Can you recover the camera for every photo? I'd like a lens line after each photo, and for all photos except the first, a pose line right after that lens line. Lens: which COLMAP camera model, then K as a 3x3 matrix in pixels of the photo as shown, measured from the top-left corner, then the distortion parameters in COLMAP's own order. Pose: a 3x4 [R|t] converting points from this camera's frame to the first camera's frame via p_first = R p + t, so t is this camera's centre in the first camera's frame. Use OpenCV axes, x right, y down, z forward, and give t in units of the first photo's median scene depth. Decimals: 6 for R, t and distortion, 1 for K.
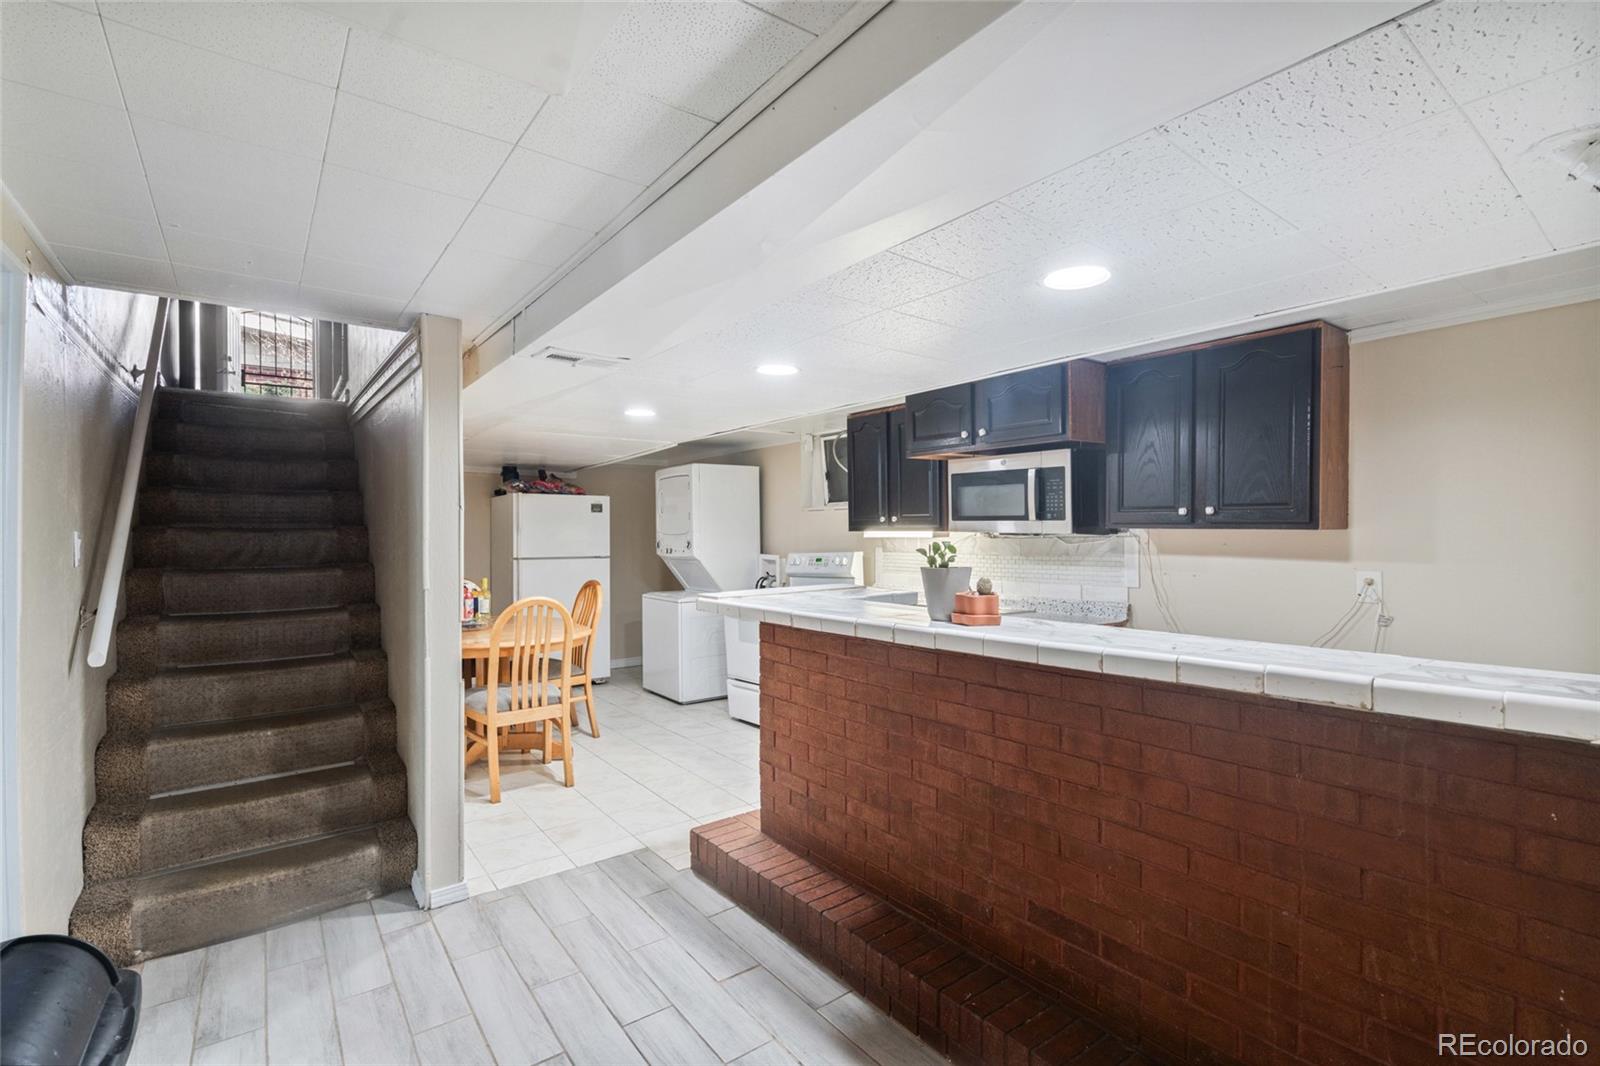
lens RADIAL K [[727.1, 0, 791.3], [0, 727.1, 532.6], [0, 0, 1]] dist [-0.008800, 0.000160]
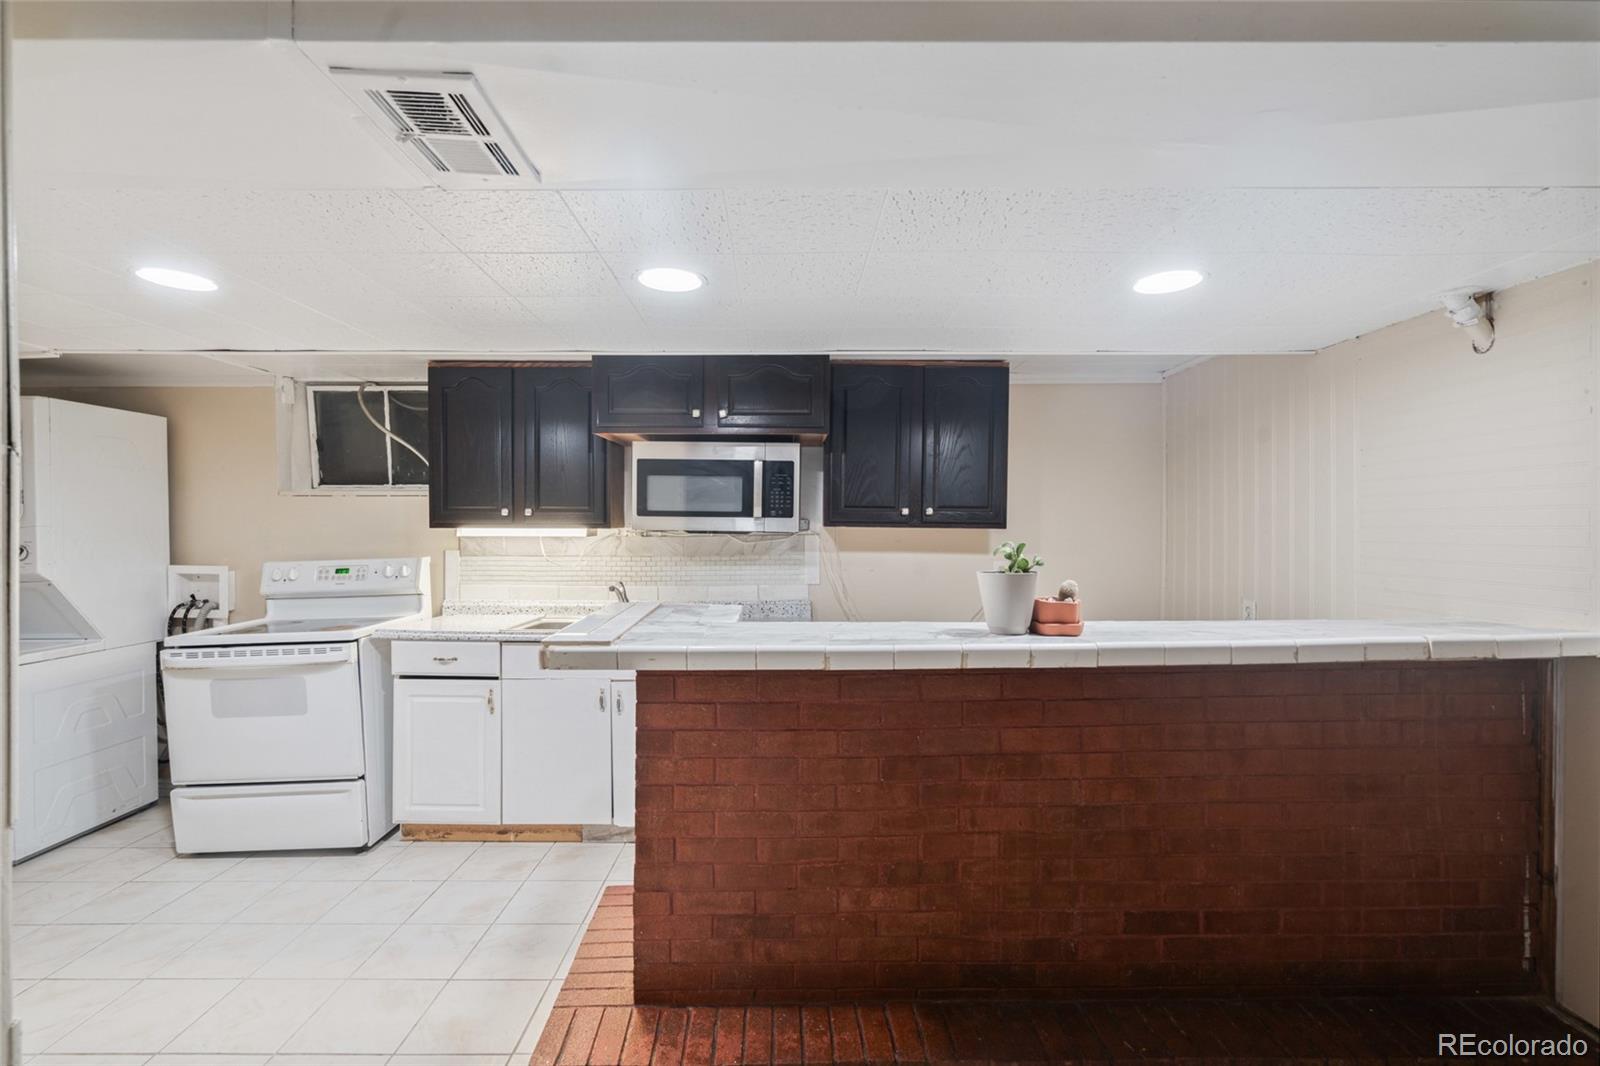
lens RADIAL K [[727.1, 0, 789.3], [0, 727.1, 534.0], [0, 0, 1]] dist [-0.008800, 0.000160]
pose [[0.591345, -0.002137, 0.806416, -0.482101], [-0.002616, 0.999986, 0.004568, 0.000026], [-0.806415, -0.004810, 0.591331, 0.535768]]
